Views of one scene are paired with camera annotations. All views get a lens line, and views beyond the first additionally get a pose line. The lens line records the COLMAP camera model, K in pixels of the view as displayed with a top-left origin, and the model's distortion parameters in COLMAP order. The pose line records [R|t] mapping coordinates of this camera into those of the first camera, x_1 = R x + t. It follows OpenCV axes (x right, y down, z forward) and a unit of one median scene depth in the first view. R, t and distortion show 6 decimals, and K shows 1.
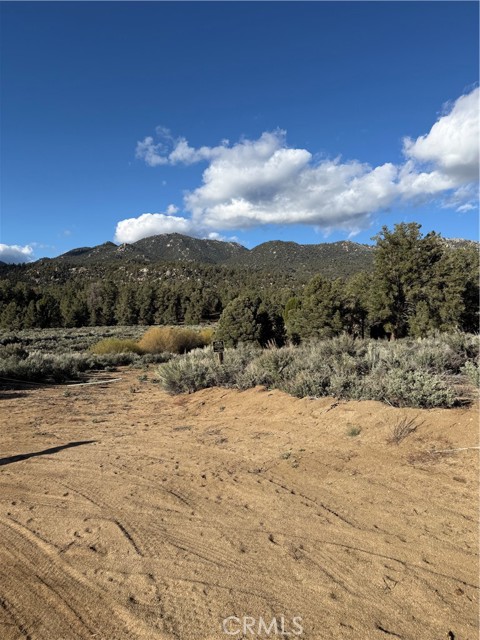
lens RADIAL K [[443.4, 0, 226.3], [0, 443.4, 330.4], [0, 0, 1]] dist [0.064362, -0.105880]
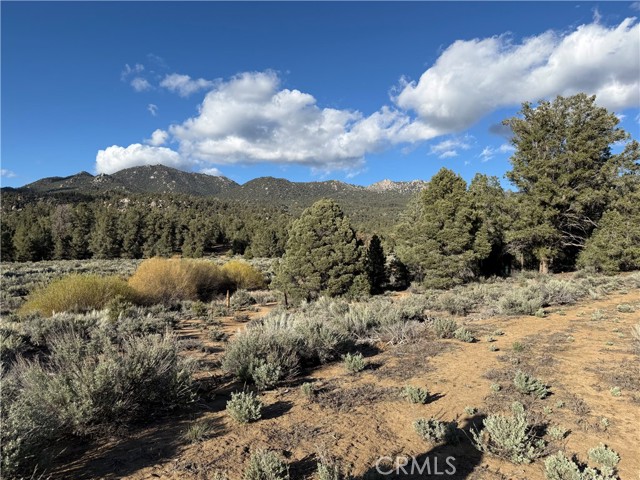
lens RADIAL K [[443.4, 0, 311.9], [0, 443.4, 237.7], [0, 0, 1]] dist [0.064362, -0.105880]
pose [[0.976513, 0.010904, 0.215181, -0.034708], [0.003495, 0.997786, -0.066420, 0.004001], [-0.215429, 0.065612, 0.974313, 0.138312]]
